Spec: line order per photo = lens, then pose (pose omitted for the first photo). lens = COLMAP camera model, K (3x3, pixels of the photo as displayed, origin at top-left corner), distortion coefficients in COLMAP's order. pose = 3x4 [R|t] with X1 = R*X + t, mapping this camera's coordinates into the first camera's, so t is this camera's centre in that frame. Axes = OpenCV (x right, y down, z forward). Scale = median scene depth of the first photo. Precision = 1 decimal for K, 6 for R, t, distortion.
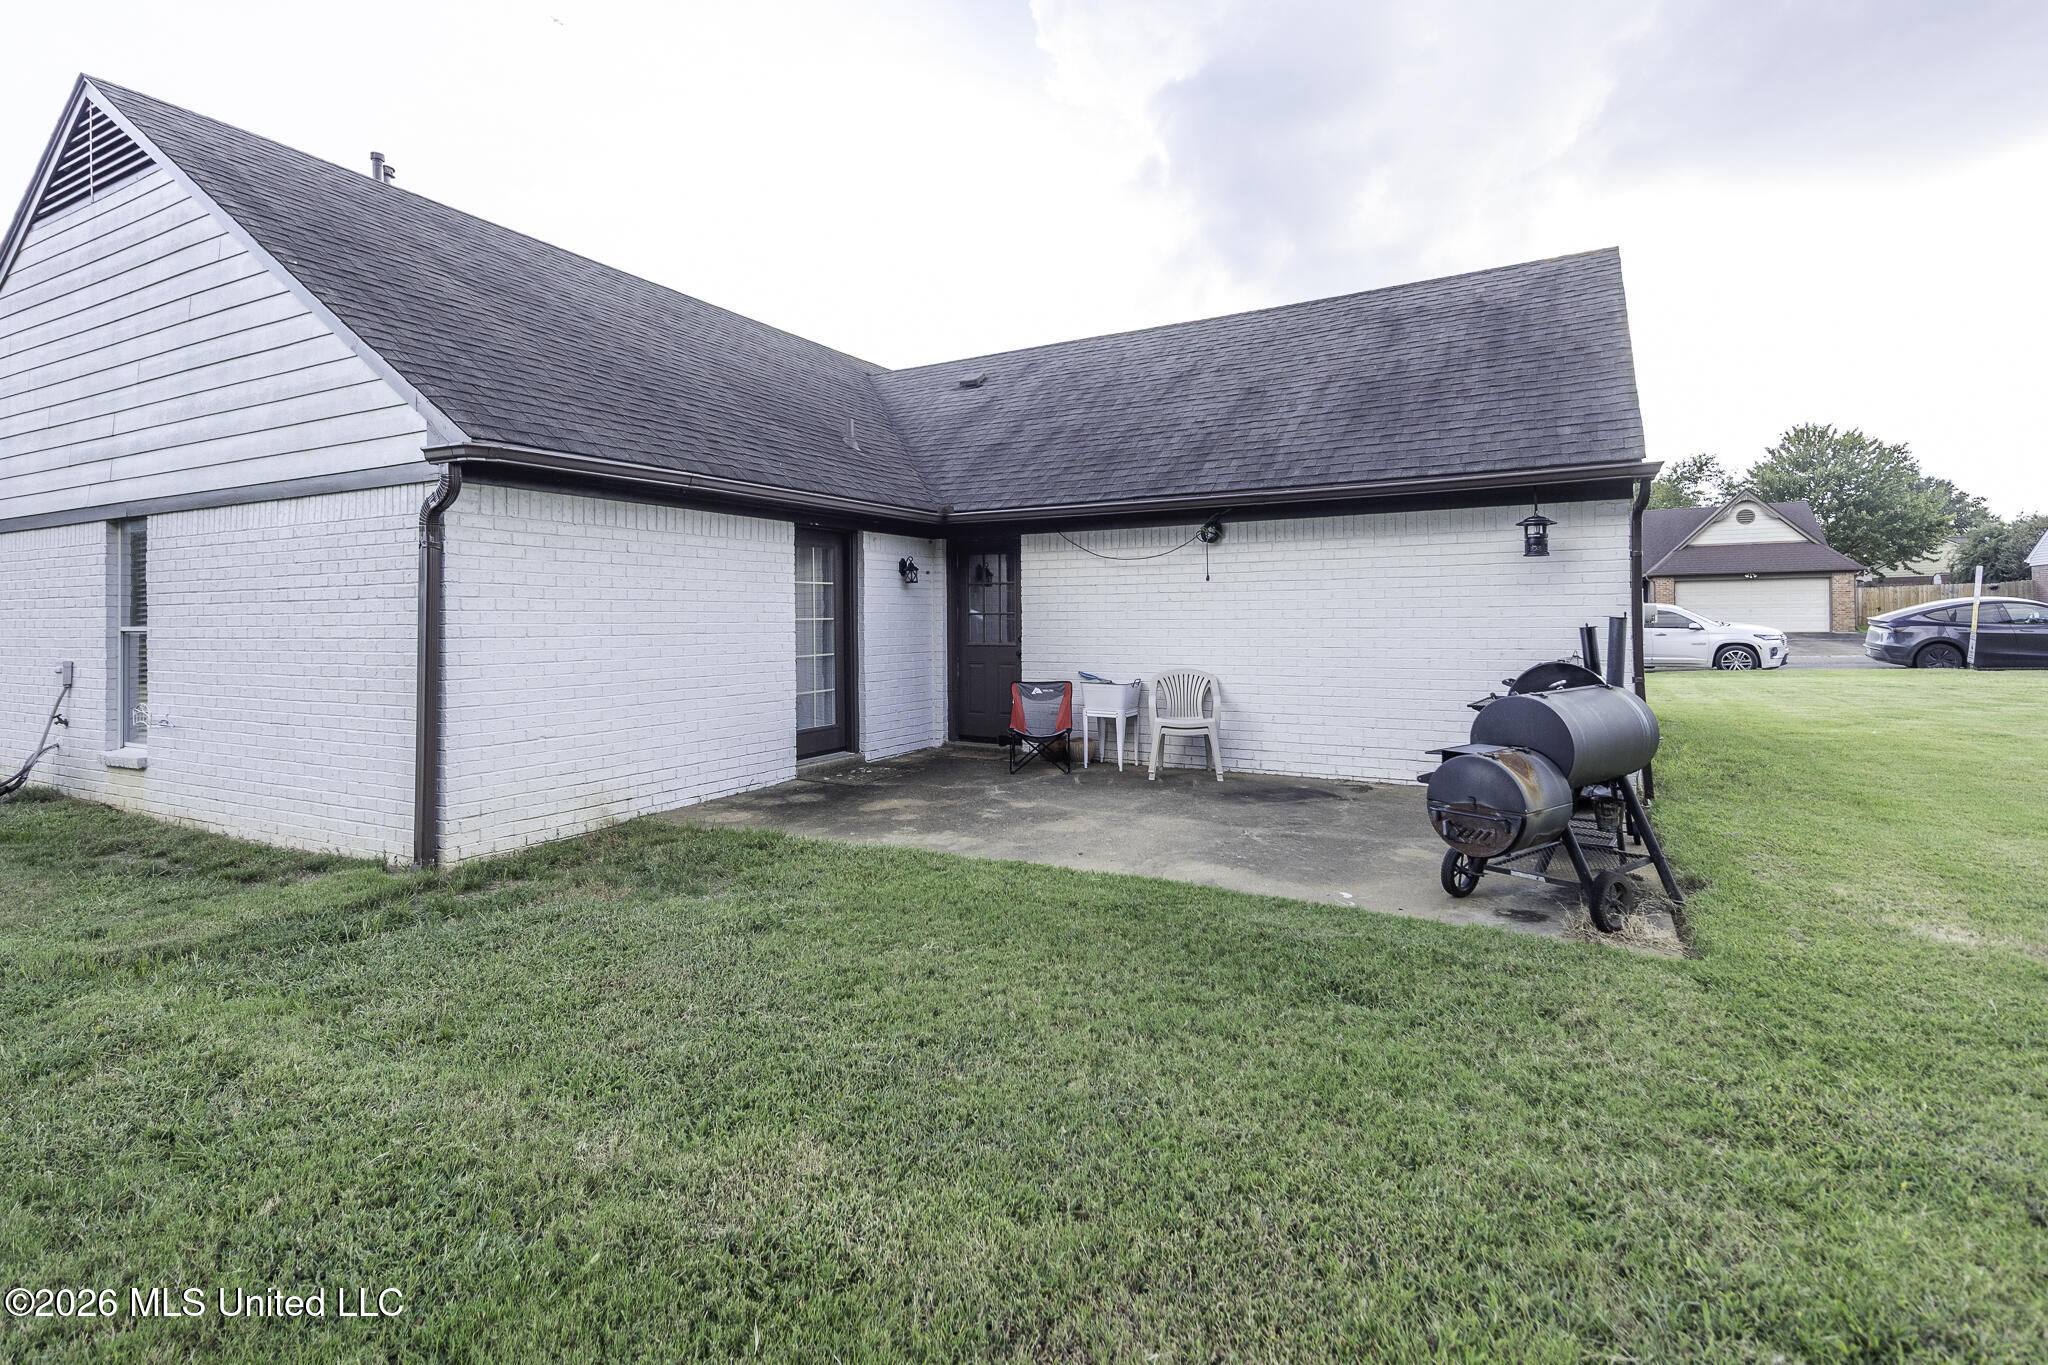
lens RADIAL K [[960.9, 0, 1032.2], [0, 960.9, 639.3], [0, 0, 1]] dist [0.037305, -0.015319]
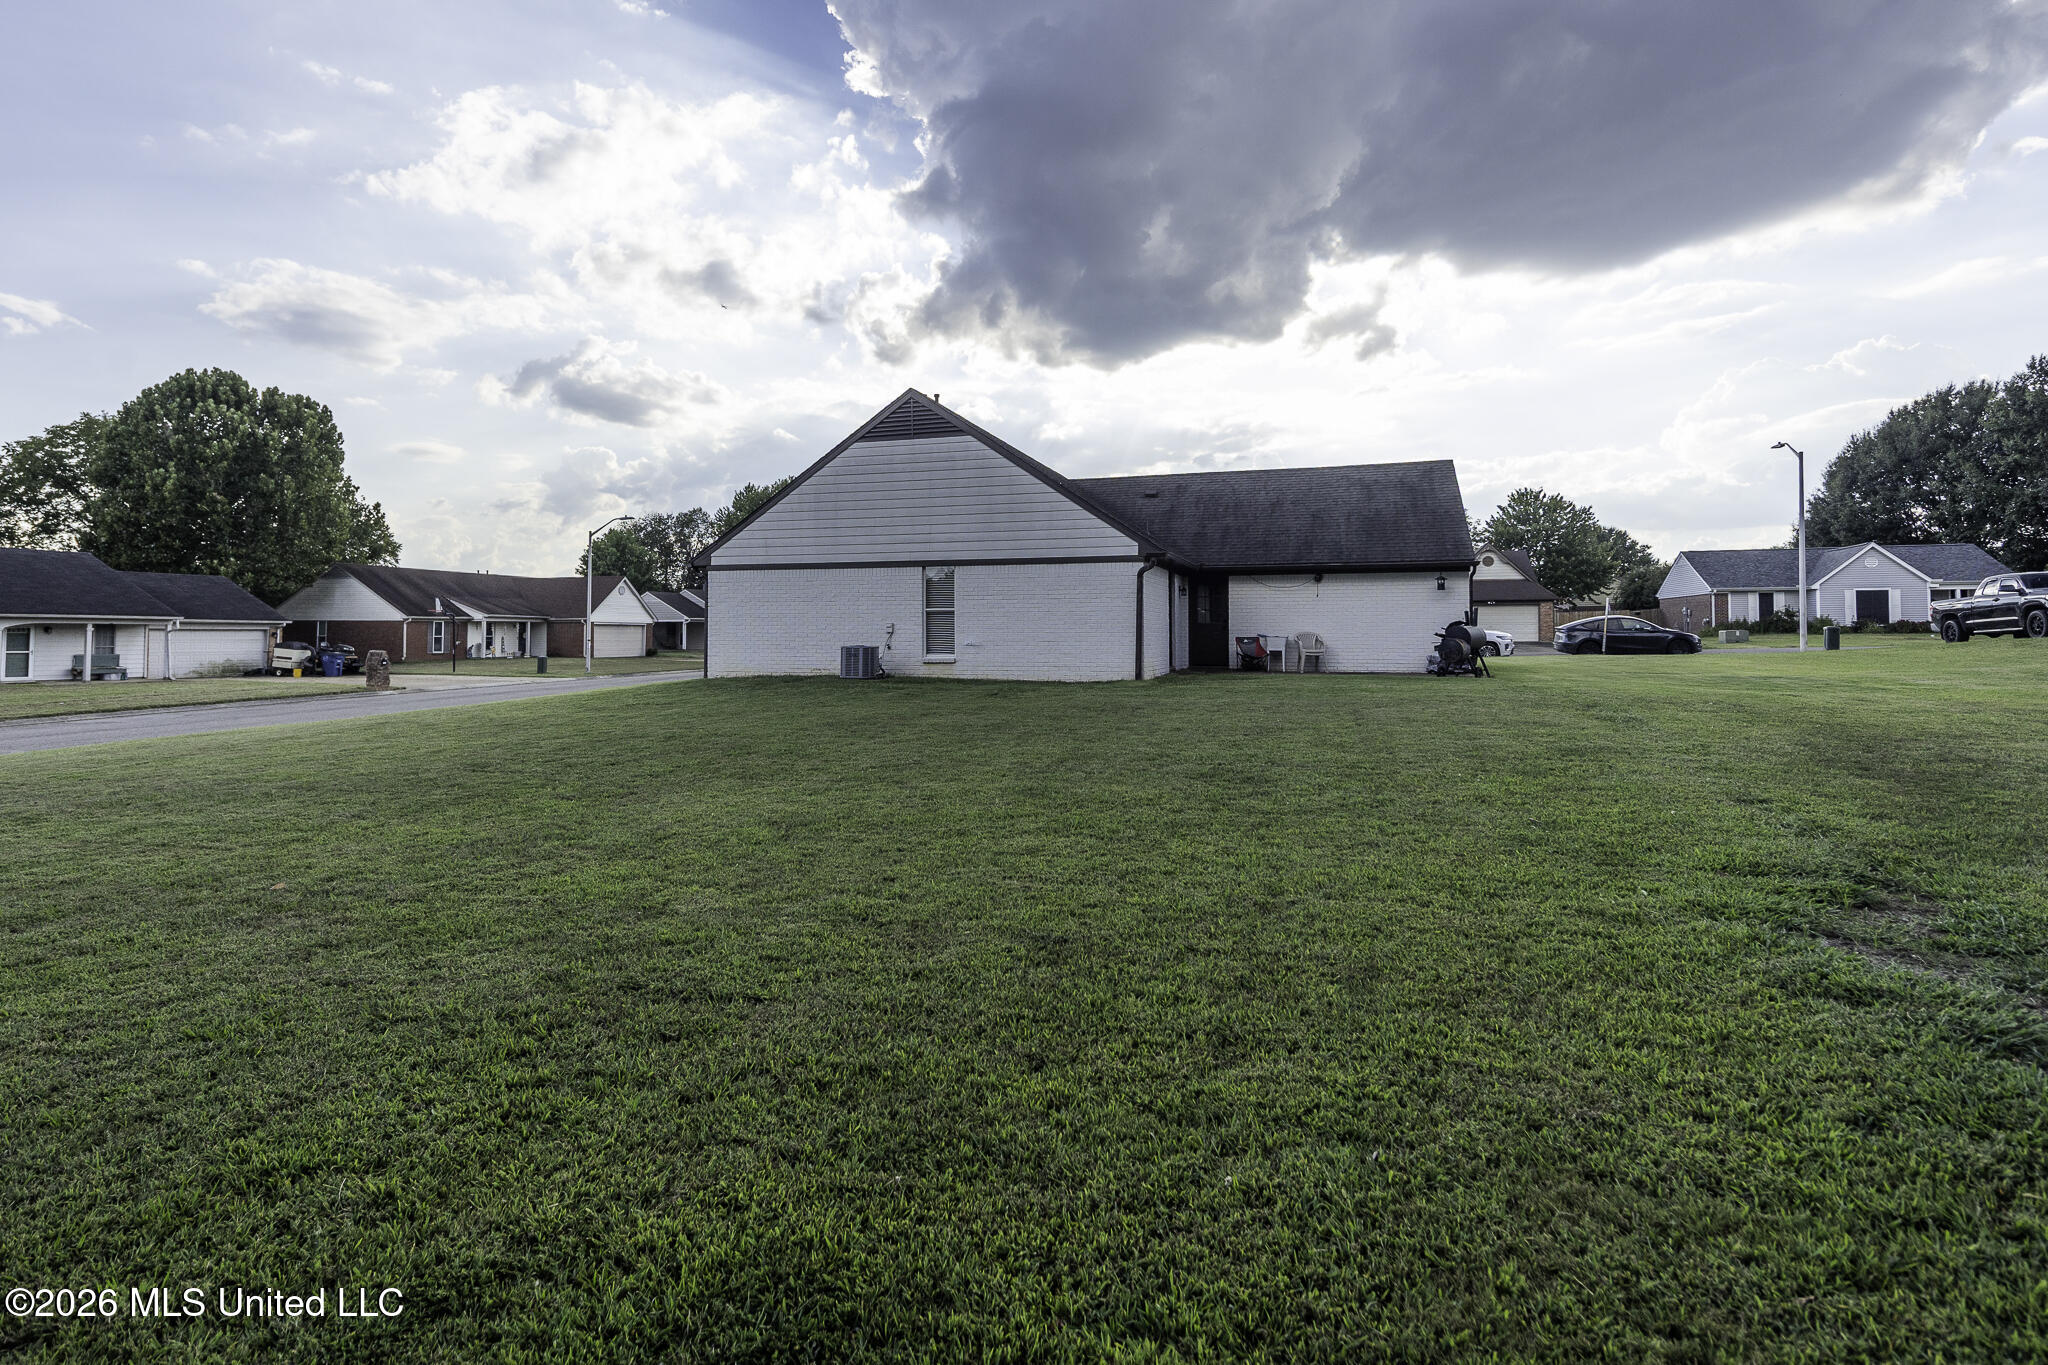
lens RADIAL K [[997.2, 0, 1023.3], [0, 997.2, 650.7], [0, 0, 1]] dist [0.023477, -0.001440]
pose [[0.979189, 0.006625, 0.202842, -0.936533], [-0.004773, 0.999942, -0.009619, 0.092535], [-0.202895, 0.008451, 0.979164, -1.200078]]
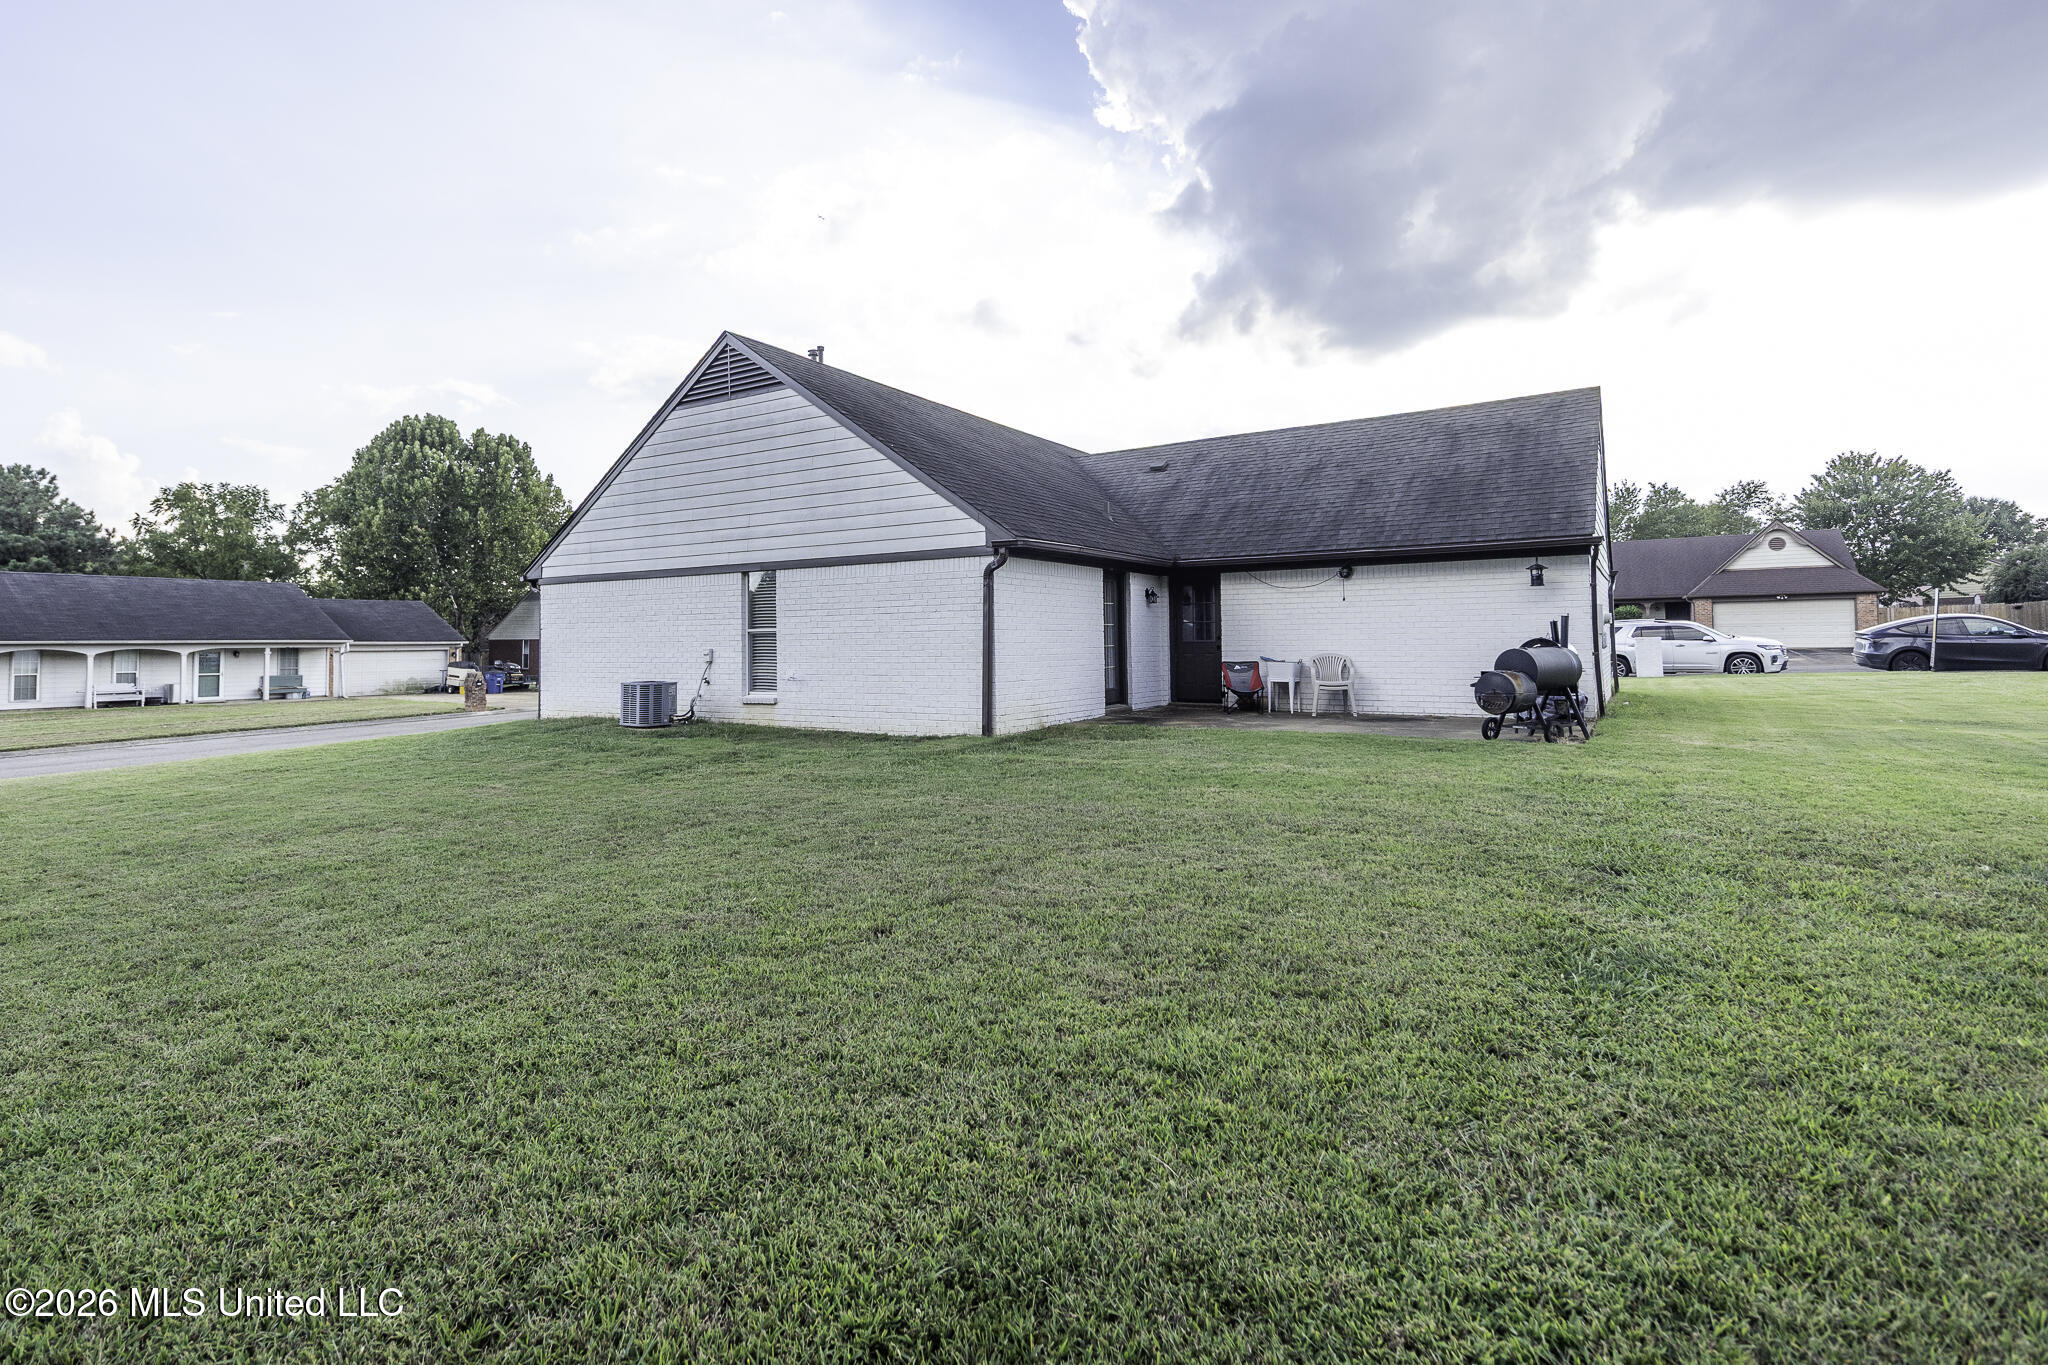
lens RADIAL K [[966.9, 0, 1029.5], [0, 966.9, 635.6], [0, 0, 1]] dist [0.040352, -0.021168]
pose [[0.998692, -0.002763, -0.051064, -0.237473], [0.001244, 0.999556, -0.029761, 0.042435], [0.051124, 0.029658, 0.998252, -0.613075]]
